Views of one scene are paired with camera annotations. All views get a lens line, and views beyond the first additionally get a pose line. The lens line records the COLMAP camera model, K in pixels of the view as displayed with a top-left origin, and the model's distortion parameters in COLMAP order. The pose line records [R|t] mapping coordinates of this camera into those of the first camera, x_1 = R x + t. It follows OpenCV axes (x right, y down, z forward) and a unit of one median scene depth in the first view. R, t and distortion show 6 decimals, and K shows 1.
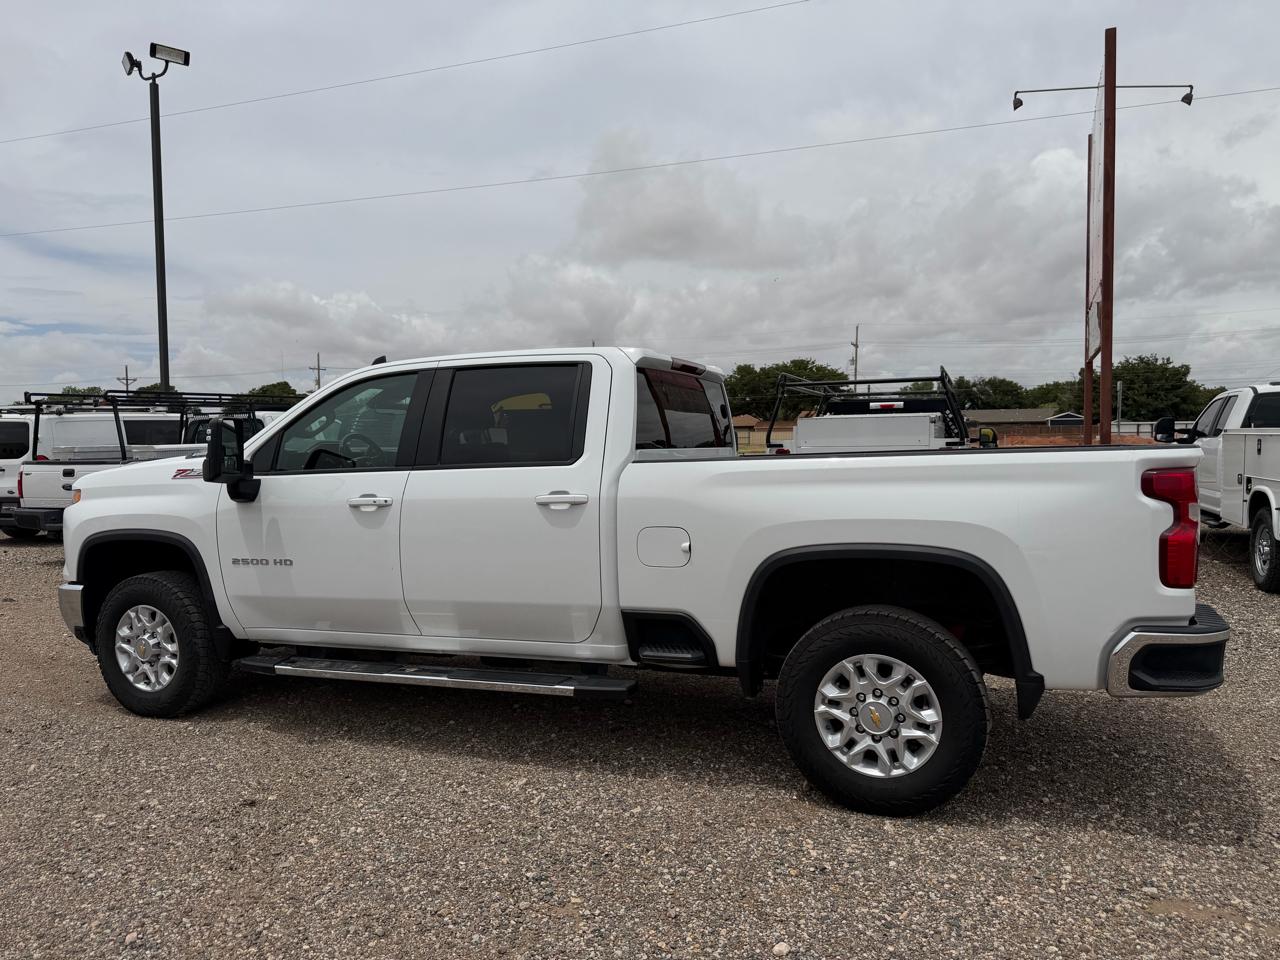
lens RADIAL K [[907.5, 0, 640.6], [0, 907.5, 488.5], [0, 0, 1]] dist [0.077906, -0.106300]
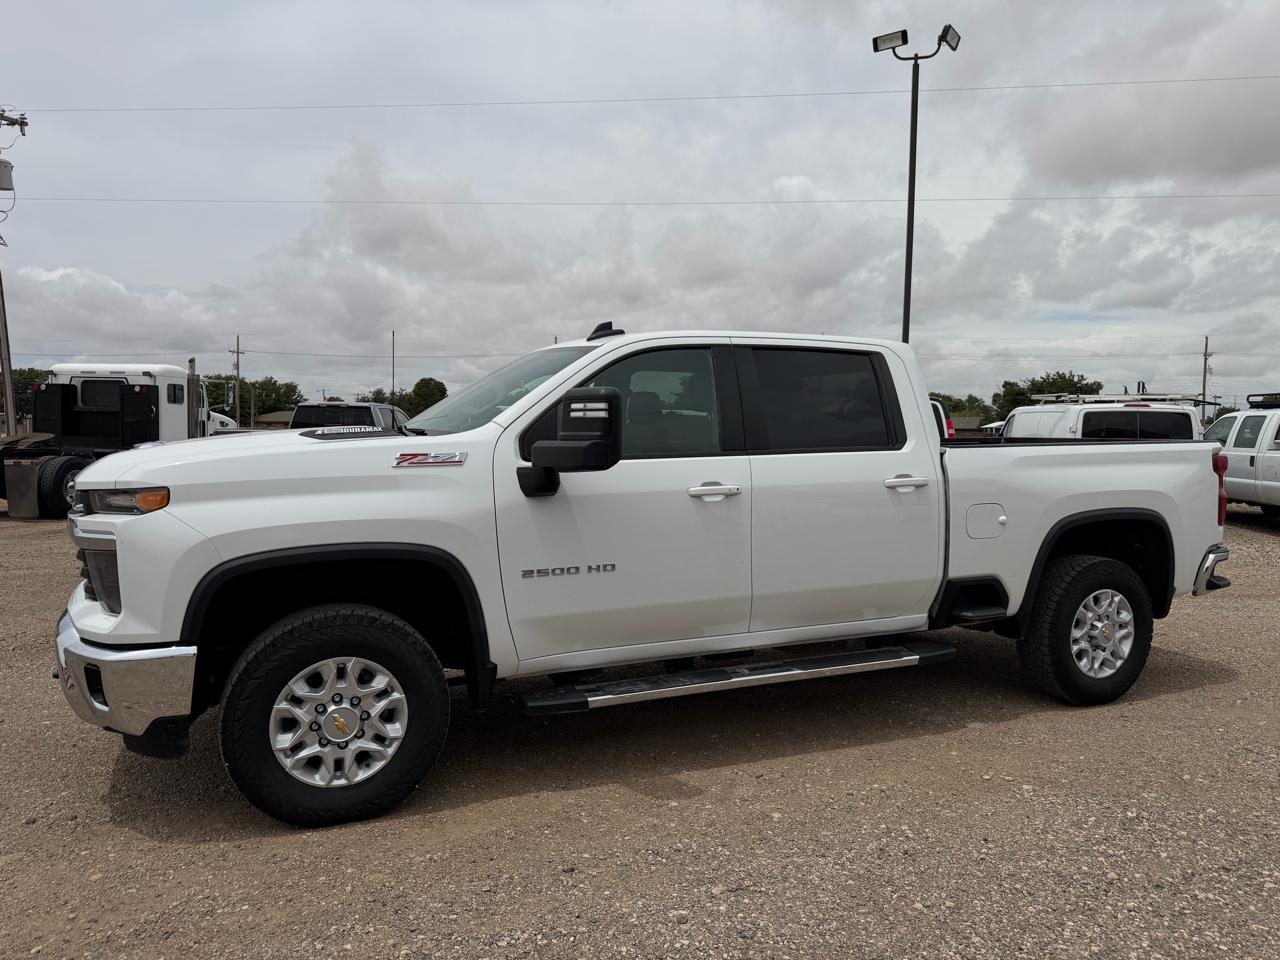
lens RADIAL K [[907.5, 0, 630.6], [0, 907.5, 482.2], [0, 0, 1]] dist [0.077906, -0.106300]
pose [[0.698265, -0.019383, 0.715577, -0.982818], [0.014365, 0.999811, 0.013065, -0.006210], [-0.715695, 0.001157, 0.698412, 0.435377]]
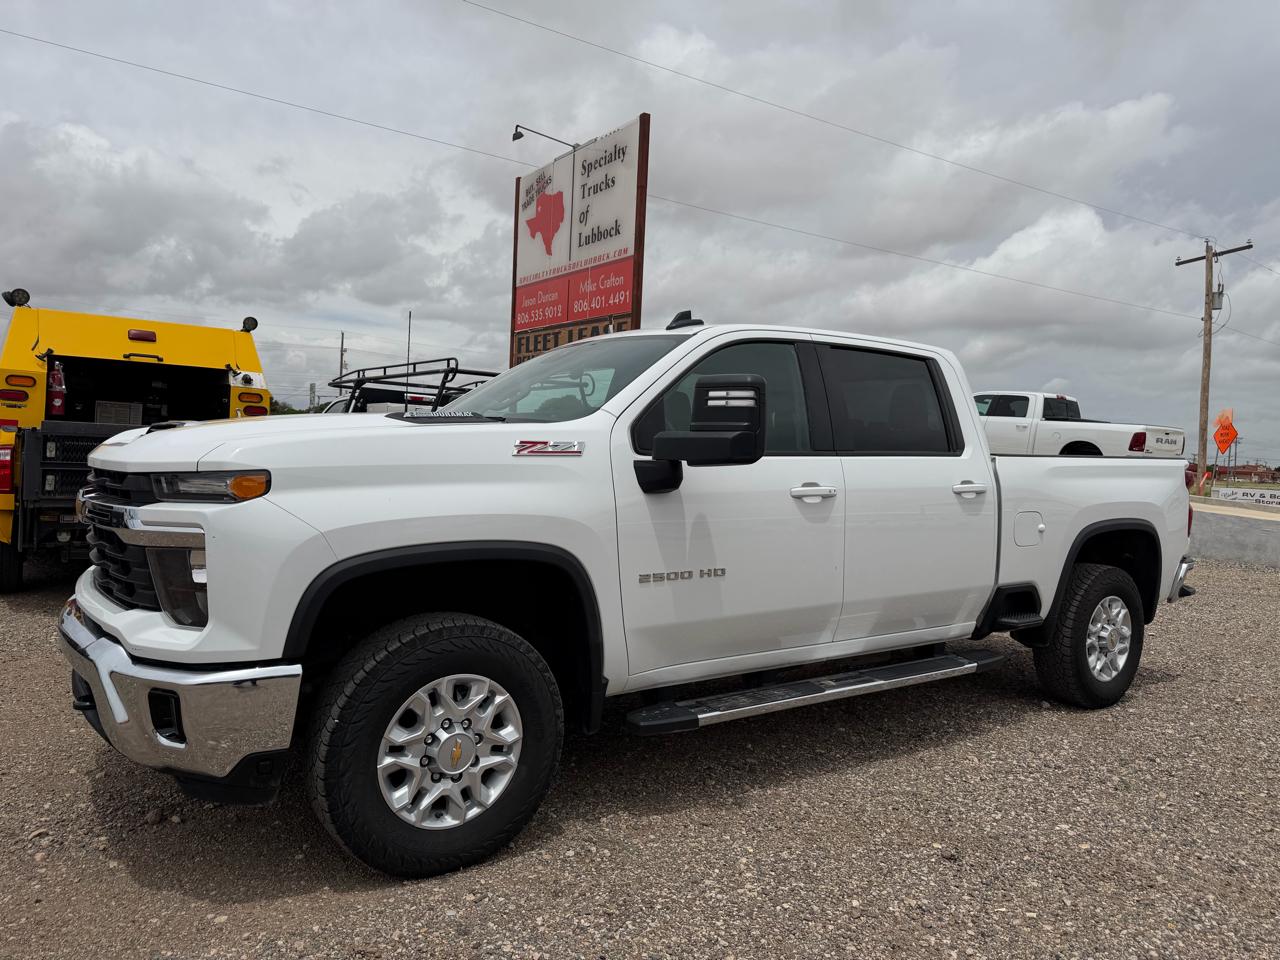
lens RADIAL K [[907.5, 0, 641.3], [0, 907.5, 482.1], [0, 0, 1]] dist [0.077906, -0.106300]
pose [[0.538914, 0.008051, 0.842322, -1.086877], [-0.003976, 0.999967, -0.007014, 0.012292], [-0.842351, 0.000431, 0.538928, 0.674453]]
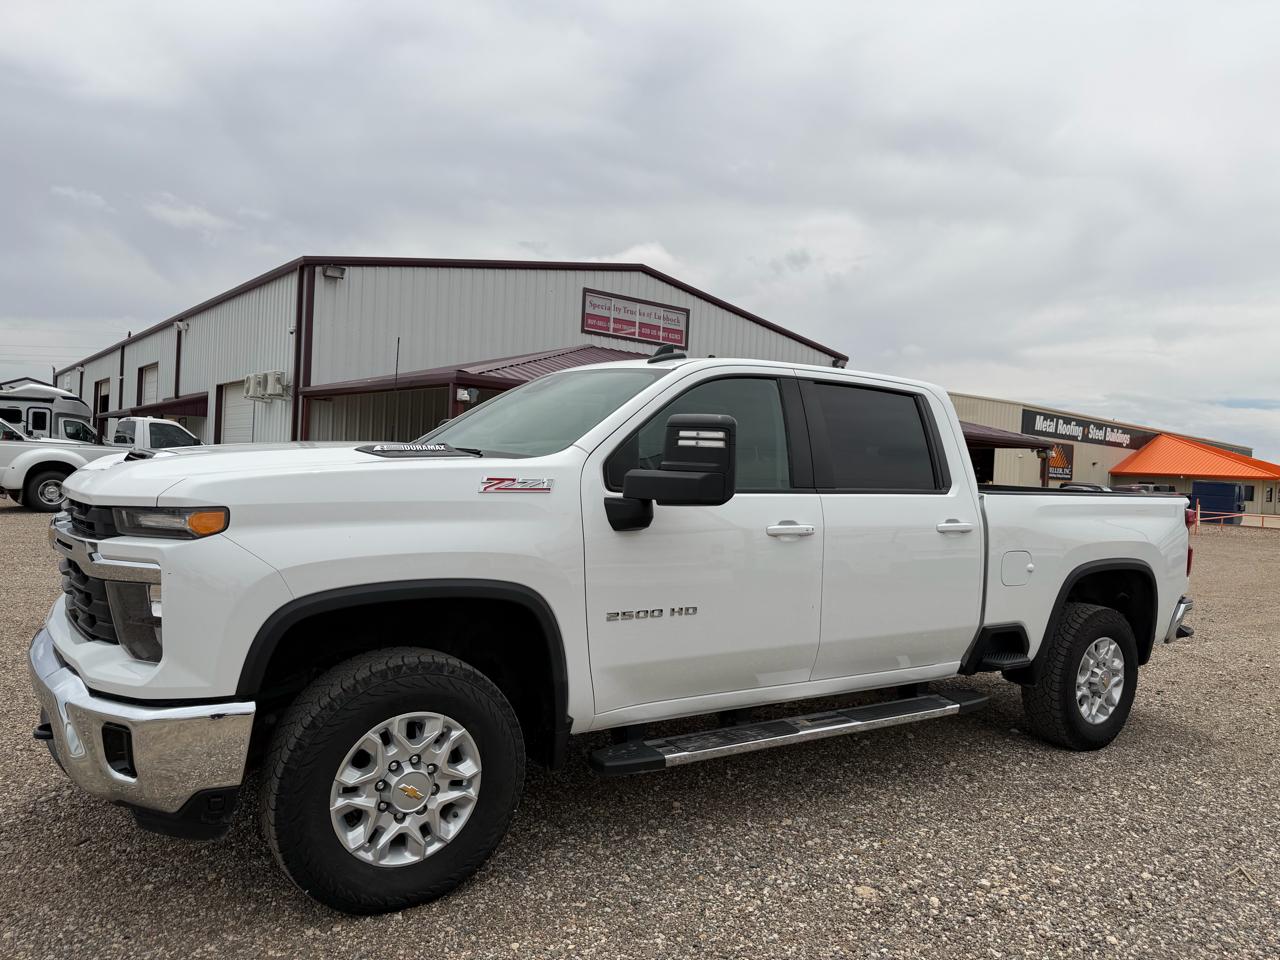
lens RADIAL K [[907.5, 0, 642.2], [0, 907.5, 484.8], [0, 0, 1]] dist [0.077906, -0.106300]
pose [[0.556144, 0.028659, 0.830592, -1.063185], [-0.025325, 0.999526, -0.017531, -0.008711], [-0.830700, -0.011285, 0.556606, 0.642922]]
